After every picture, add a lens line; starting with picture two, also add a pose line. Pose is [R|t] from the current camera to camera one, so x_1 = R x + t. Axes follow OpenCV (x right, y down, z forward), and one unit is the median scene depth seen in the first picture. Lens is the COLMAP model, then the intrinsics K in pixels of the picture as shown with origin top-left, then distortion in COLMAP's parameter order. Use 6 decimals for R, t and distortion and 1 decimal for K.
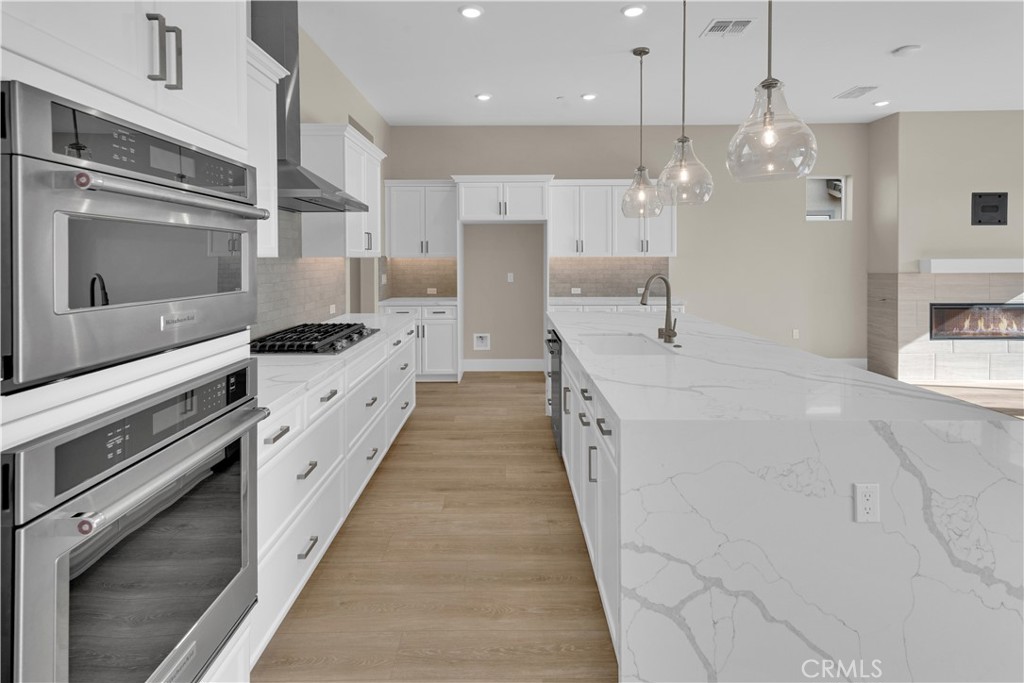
lens RADIAL K [[526.4, 0, 512.4], [0, 526.4, 262.9], [0, 0, 1]] dist [0.012595, 0.001541]
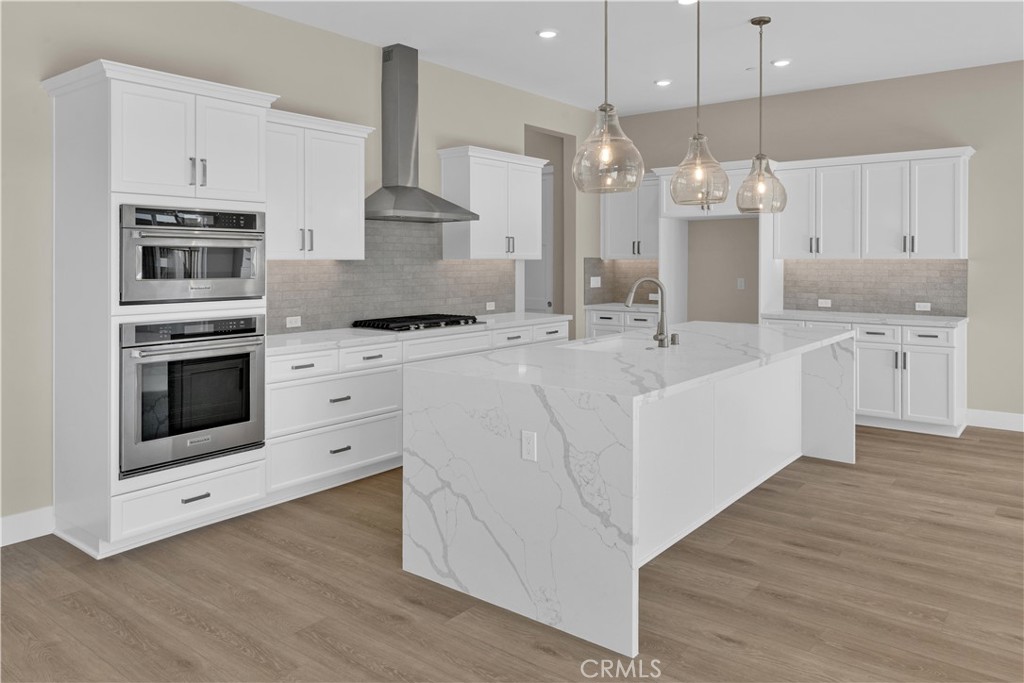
lens RADIAL K [[728.9, 0, 512.5], [0, 728.9, 257.3], [0, 0, 1]] dist [0.021208, 0.001047]
pose [[0.782384, 0.000814, -0.622796, 1.098475], [-0.007260, 0.999943, -0.007813, -0.005085], [0.622754, 0.010634, 0.782346, -0.289931]]
